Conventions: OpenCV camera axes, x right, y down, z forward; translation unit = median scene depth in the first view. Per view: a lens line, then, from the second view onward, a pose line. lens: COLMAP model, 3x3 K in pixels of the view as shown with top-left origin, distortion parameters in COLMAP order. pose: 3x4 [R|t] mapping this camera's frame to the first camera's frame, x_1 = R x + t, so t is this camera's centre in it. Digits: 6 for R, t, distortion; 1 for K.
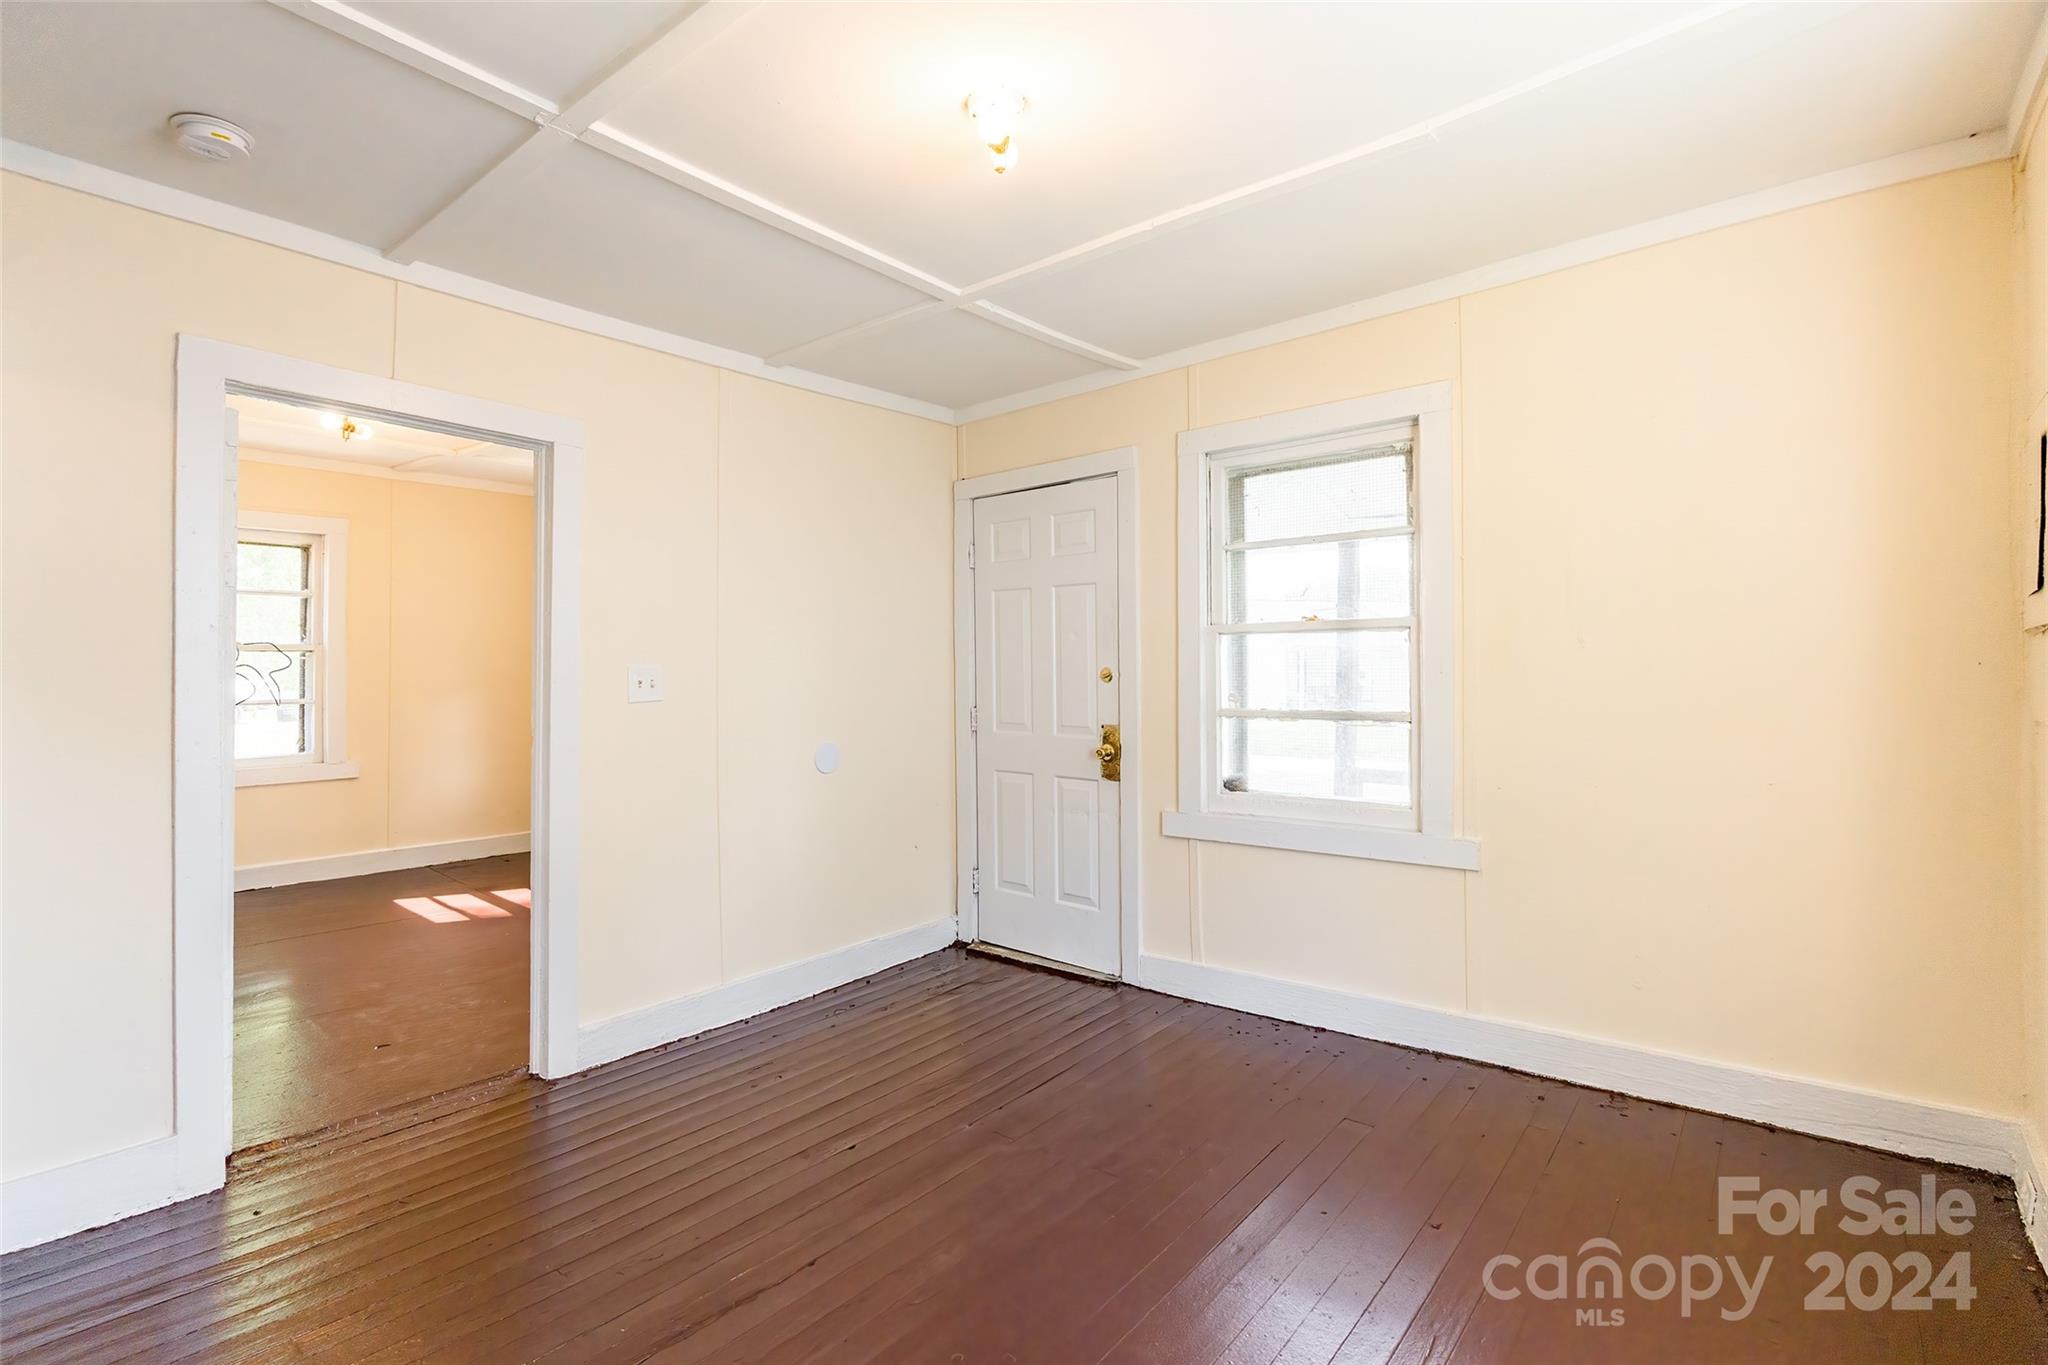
lens RADIAL K [[958.3, 0, 1029.4], [0, 958.3, 661.9], [0, 0, 1]] dist [-0.006173, -0.000612]
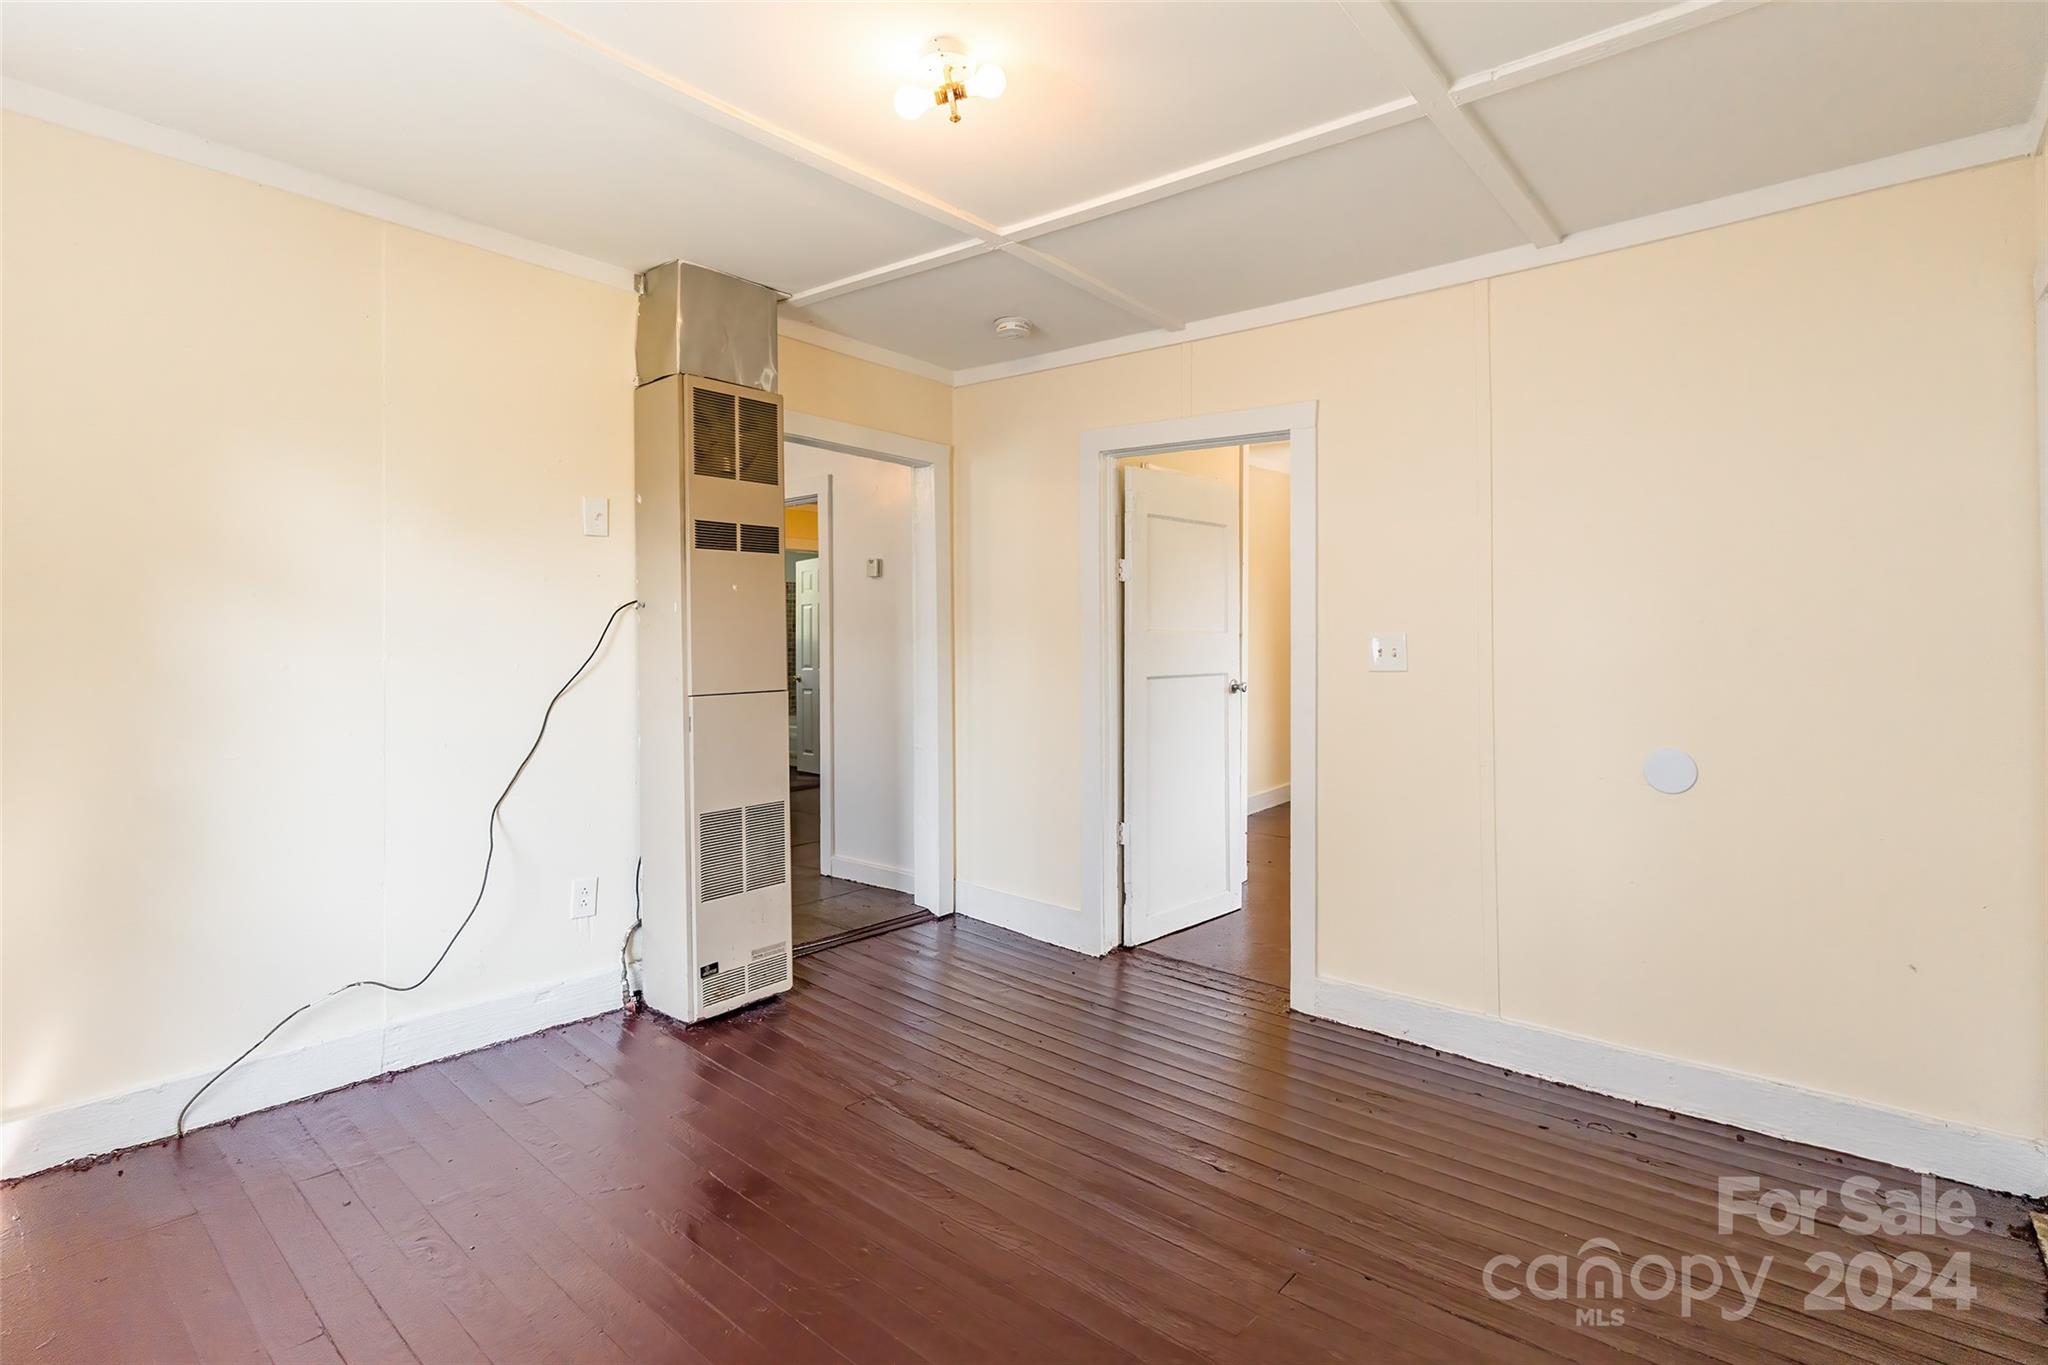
lens RADIAL K [[958.3, 0, 1012.2], [0, 958.3, 634.5], [0, 0, 1]] dist [-0.006173, -0.000612]
pose [[-0.012280, 0.006670, -0.999902, 0.564461], [-0.000323, 0.999978, 0.006674, -0.001384], [0.999925, 0.000405, -0.012278, 0.645525]]
